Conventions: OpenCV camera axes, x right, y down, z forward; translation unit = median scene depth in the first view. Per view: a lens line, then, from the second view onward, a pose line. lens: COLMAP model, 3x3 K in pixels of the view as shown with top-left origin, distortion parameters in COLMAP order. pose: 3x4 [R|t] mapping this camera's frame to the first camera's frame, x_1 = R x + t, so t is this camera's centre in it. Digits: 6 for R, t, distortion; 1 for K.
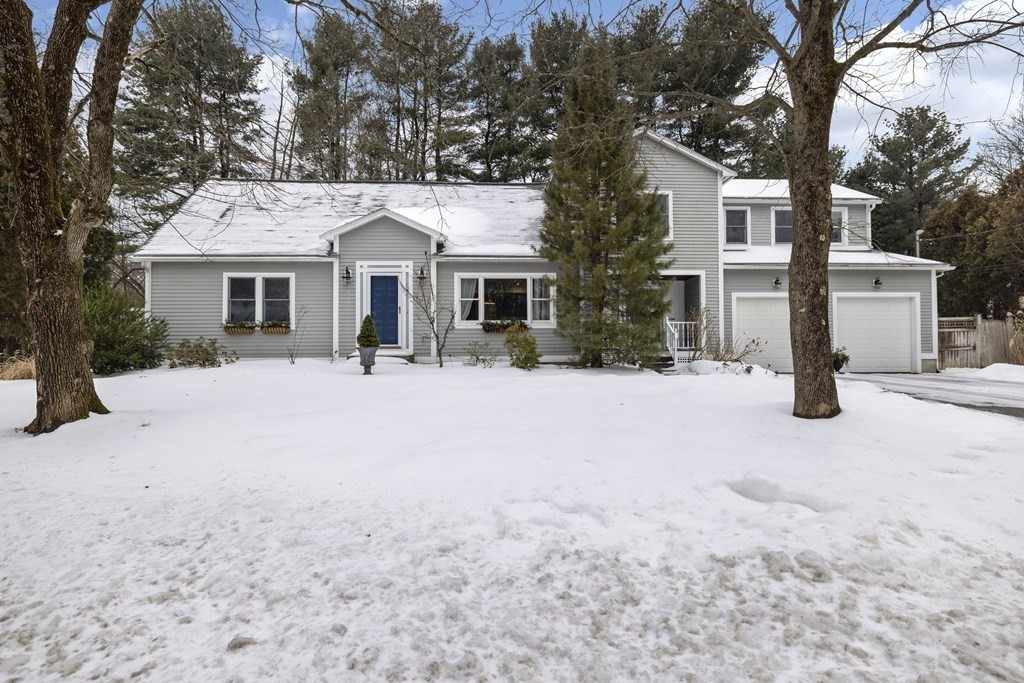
lens RADIAL K [[537.5, 0, 518.2], [0, 537.5, 348.9], [0, 0, 1]] dist [0.002519, 0.001570]
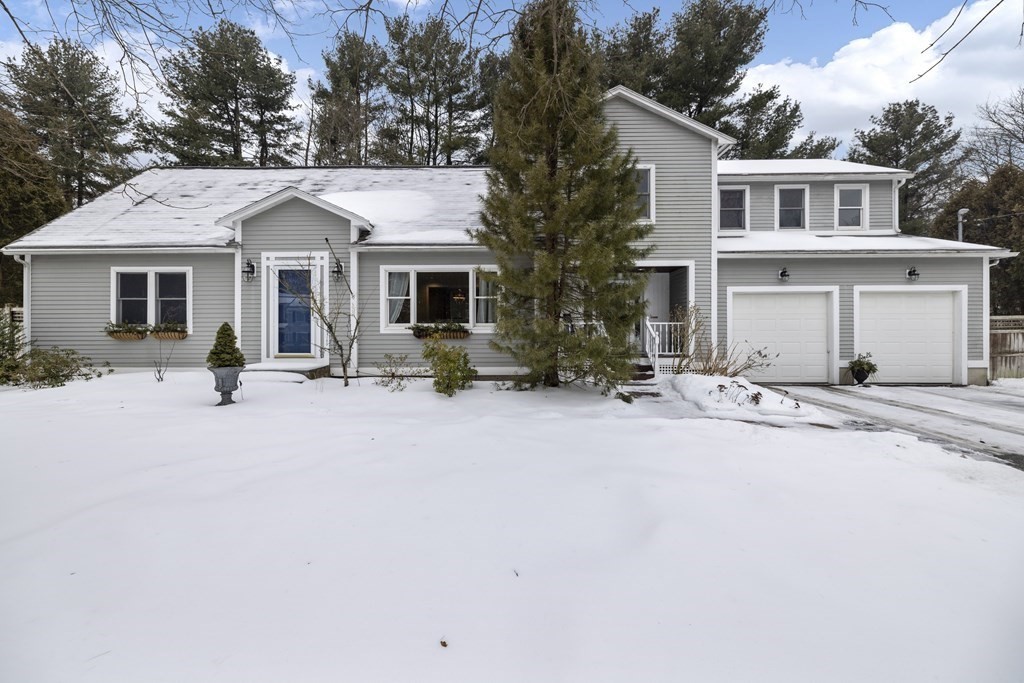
lens RADIAL K [[431.4, 0, 504.4], [0, 431.4, 336.9], [0, 0, 1]] dist [0.004295, -0.000333]
pose [[0.997176, 0.004512, -0.074967, 0.102127], [-0.002769, 0.999724, 0.023340, -0.040938], [0.075052, -0.023066, 0.996913, 0.301157]]
